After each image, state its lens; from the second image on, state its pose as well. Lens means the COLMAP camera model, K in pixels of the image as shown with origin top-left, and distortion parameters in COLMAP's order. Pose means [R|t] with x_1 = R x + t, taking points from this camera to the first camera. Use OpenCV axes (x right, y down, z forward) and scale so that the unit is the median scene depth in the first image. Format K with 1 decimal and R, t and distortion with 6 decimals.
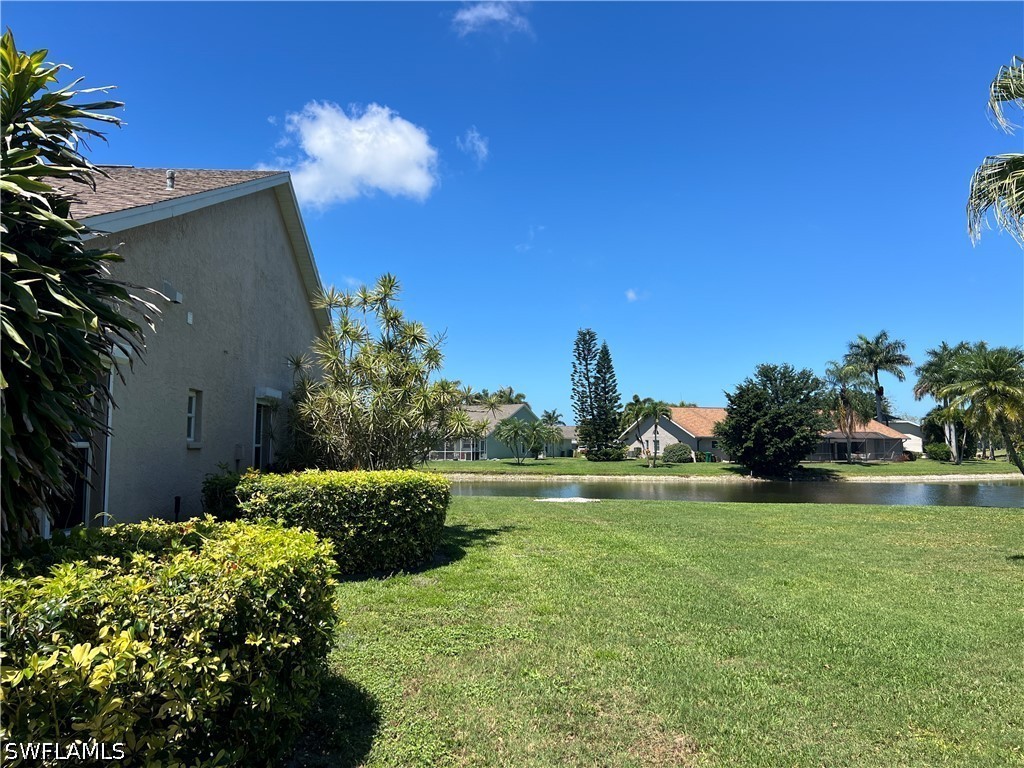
lens RADIAL K [[761.9, 0, 507.9], [0, 761.9, 387.7], [0, 0, 1]] dist [0.080814, -0.084580]
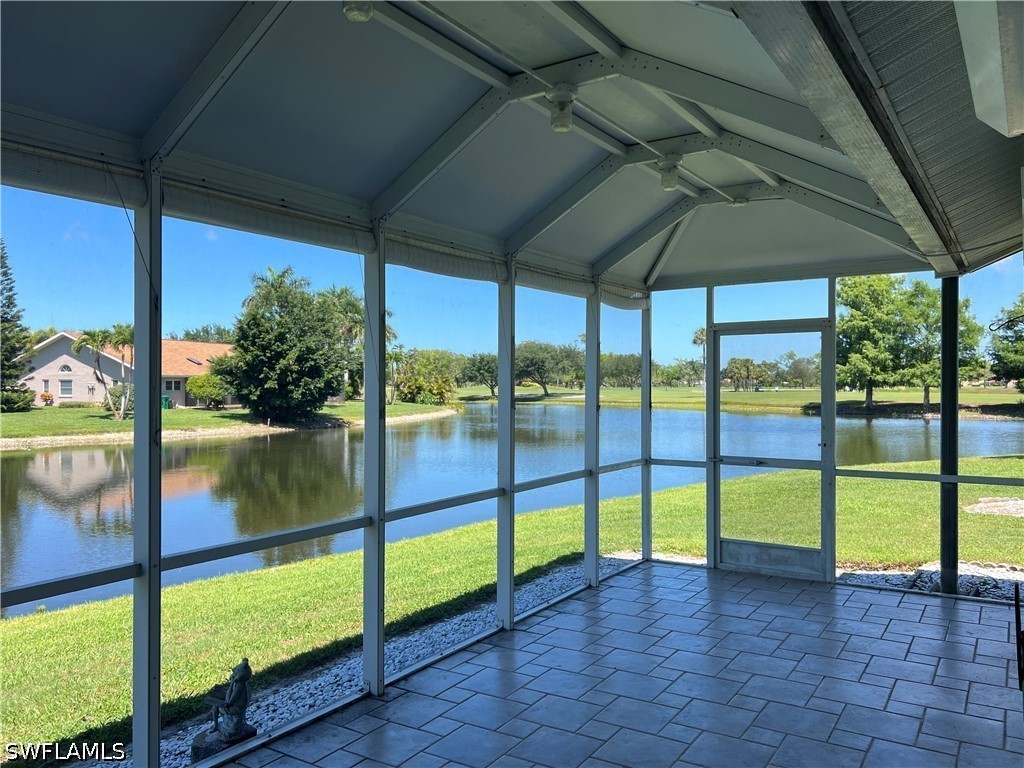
lens RADIAL K [[761.9, 0, 507.9], [0, 761.9, 387.7], [0, 0, 1]] dist [0.080814, -0.084580]
pose [[0.597733, -0.003959, 0.801686, -0.153608], [-0.058239, 0.997131, 0.048348, 0.020810], [-0.799577, -0.075588, 0.595788, 0.292025]]
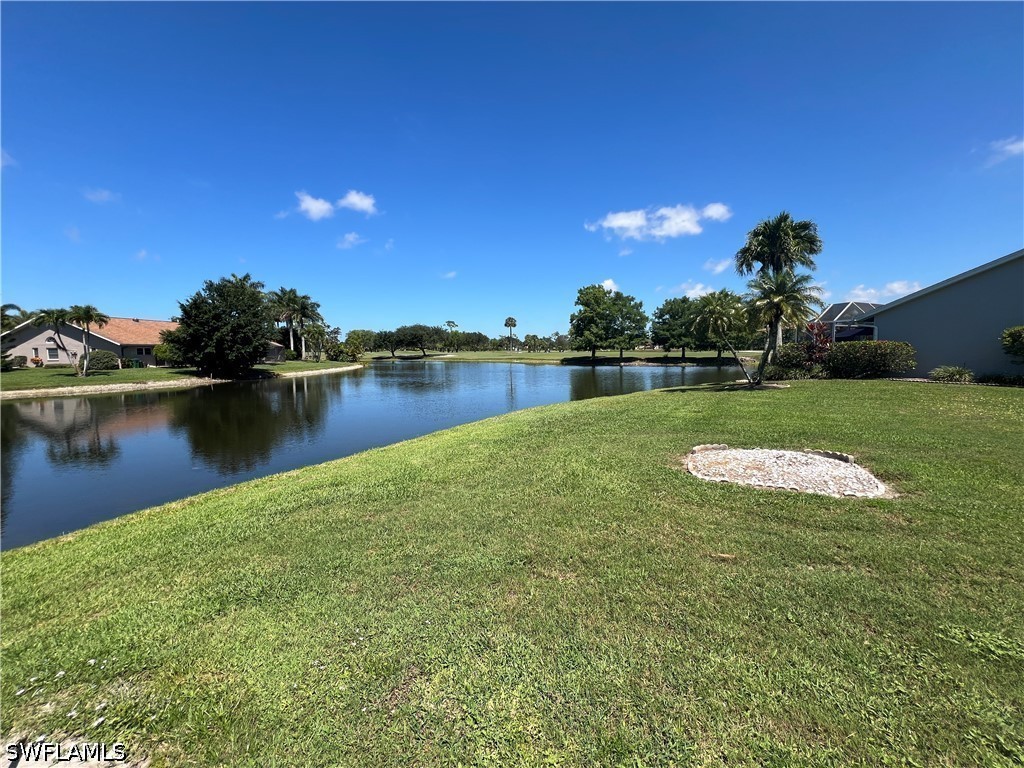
lens RADIAL K [[407.1, 0, 509.9], [0, 407.1, 383.9], [0, 0, 1]] dist [-0.001001, -0.000246]
pose [[0.393992, -0.080973, 0.915540, -0.059091], [-0.058929, 0.991837, 0.113080, 0.025173], [-0.917223, -0.098504, 0.386004, 0.311599]]
